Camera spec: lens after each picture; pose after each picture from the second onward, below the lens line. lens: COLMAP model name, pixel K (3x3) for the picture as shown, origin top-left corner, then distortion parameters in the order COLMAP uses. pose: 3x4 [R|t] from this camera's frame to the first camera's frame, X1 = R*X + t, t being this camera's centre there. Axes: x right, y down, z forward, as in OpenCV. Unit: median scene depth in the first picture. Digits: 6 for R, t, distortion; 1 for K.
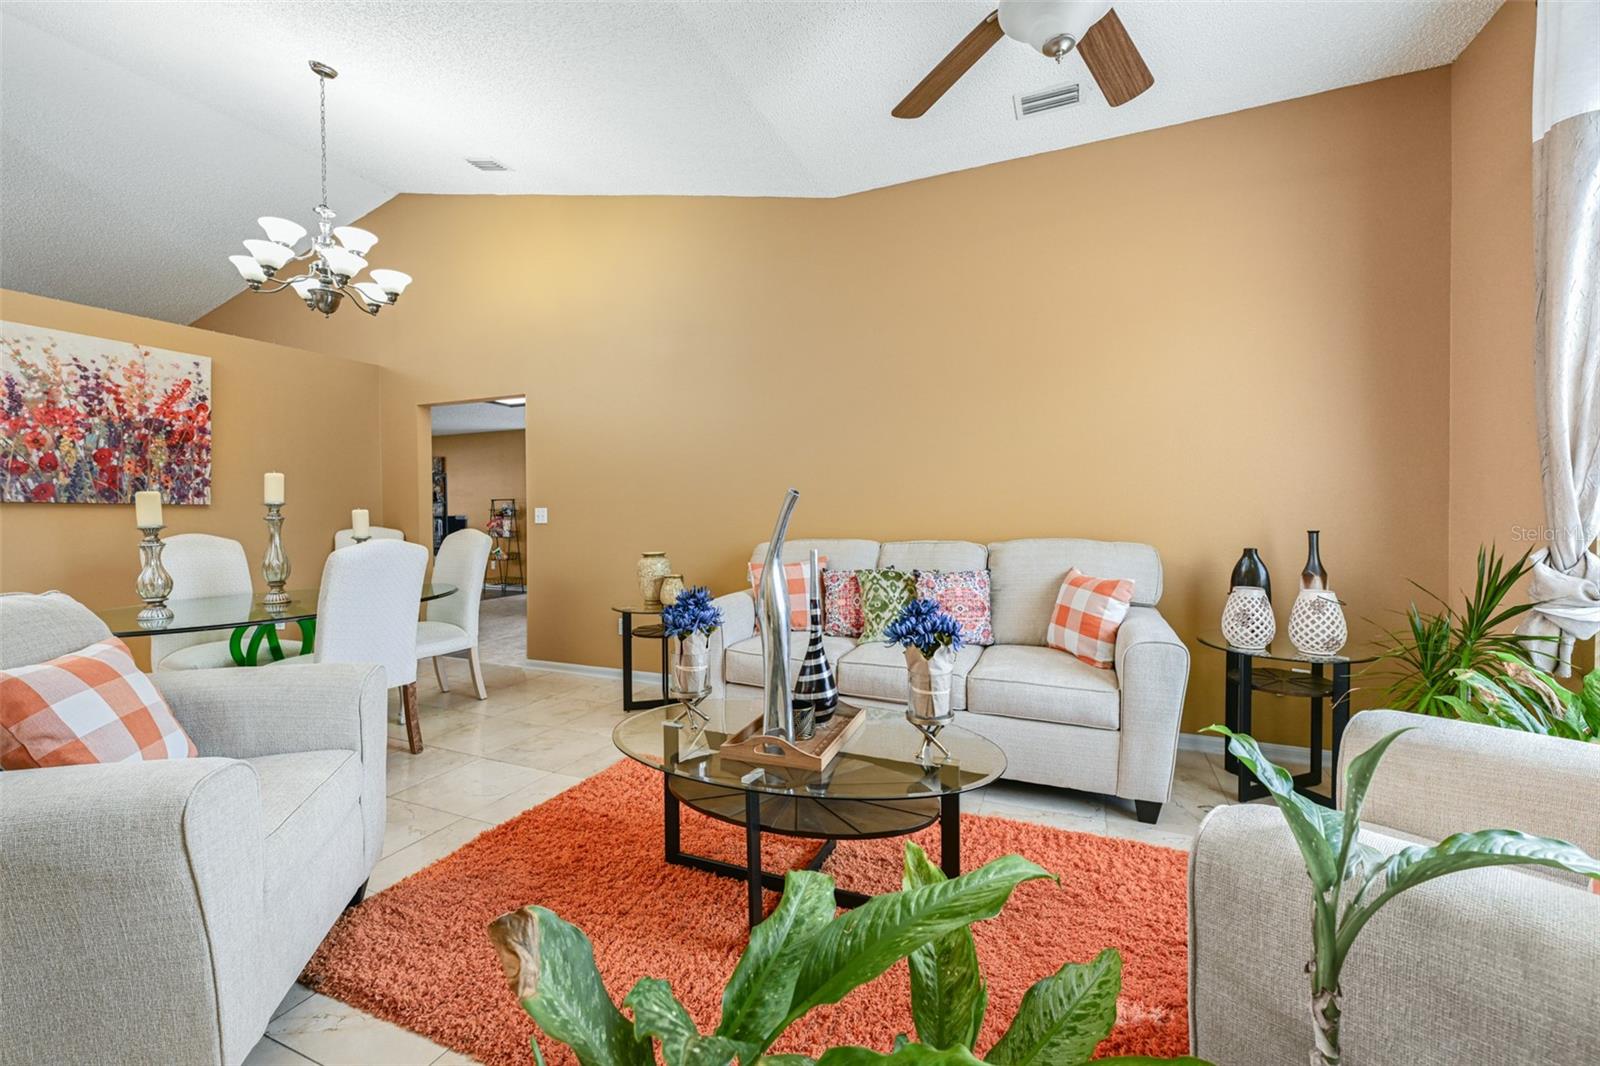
lens RADIAL K [[640.0, 0, 800.0], [0, 640.0, 533.0], [0, 0, 1]] dist [-0.001295, -0.000435]
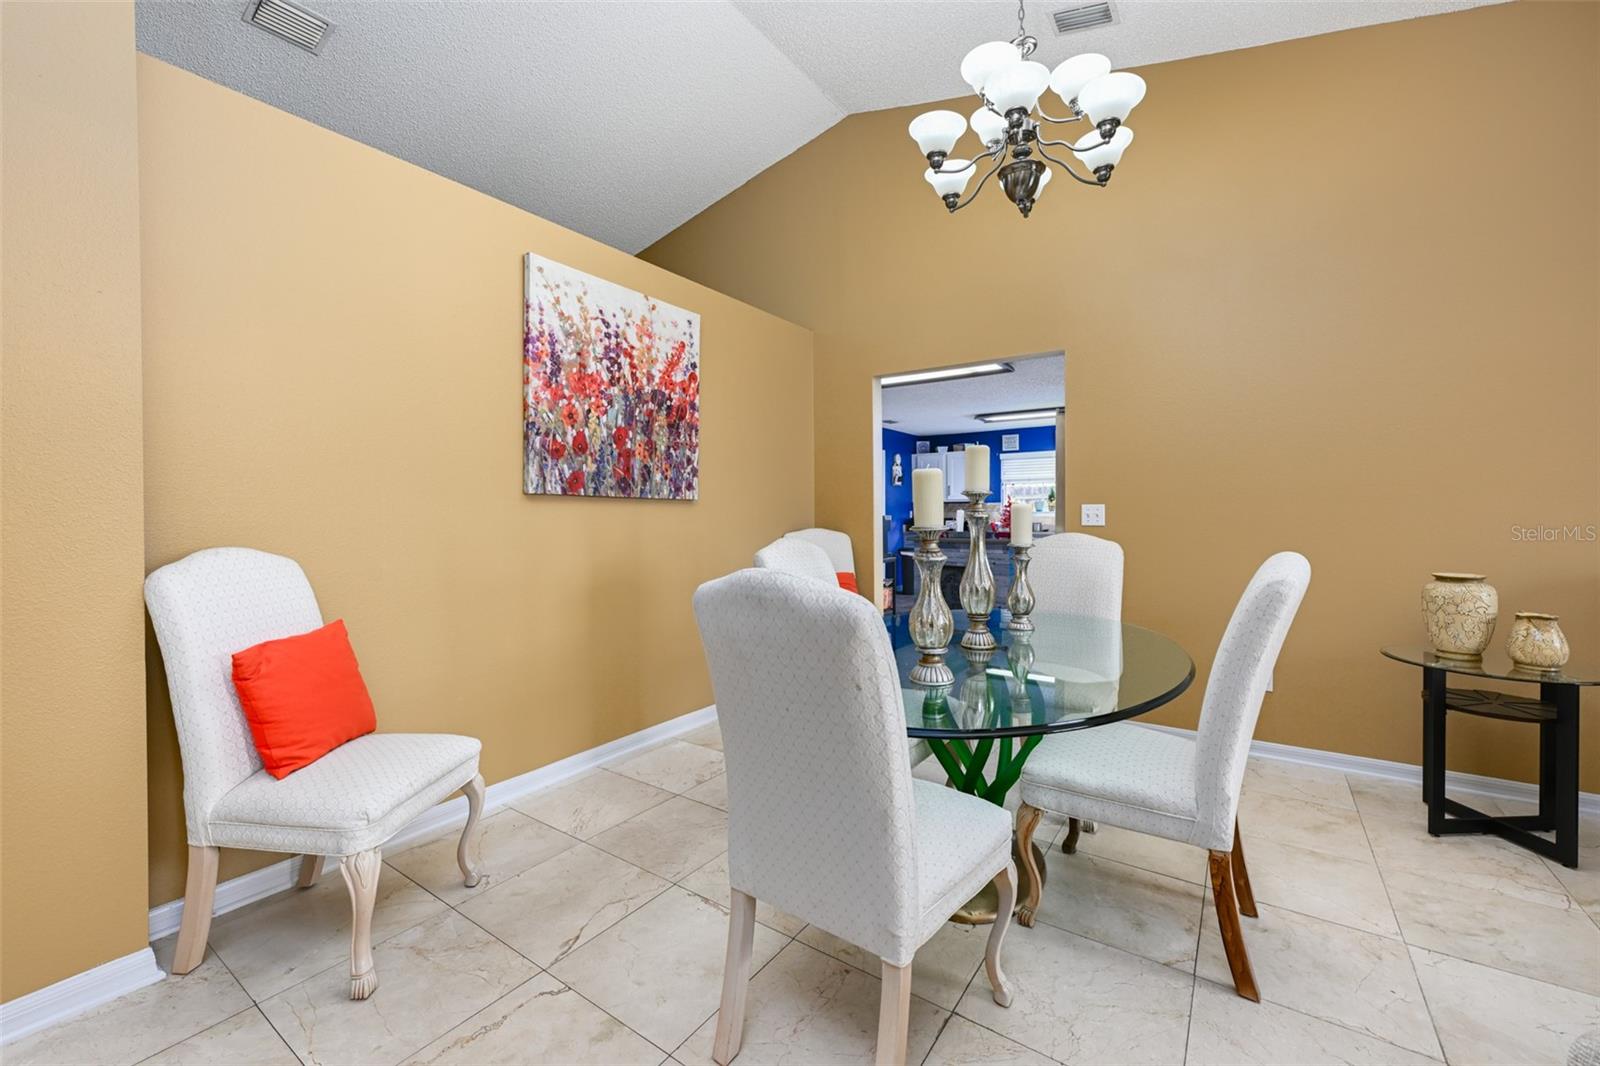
lens RADIAL K [[640.0, 0, 800.0], [0, 640.0, 533.0], [0, 0, 1]] dist [-0.001295, -0.000435]
pose [[0.979823, 0.006639, -0.199759, -0.723404], [-0.007790, 0.999957, -0.004976, -0.000106], [0.199717, 0.006432, 0.979832, 0.278694]]
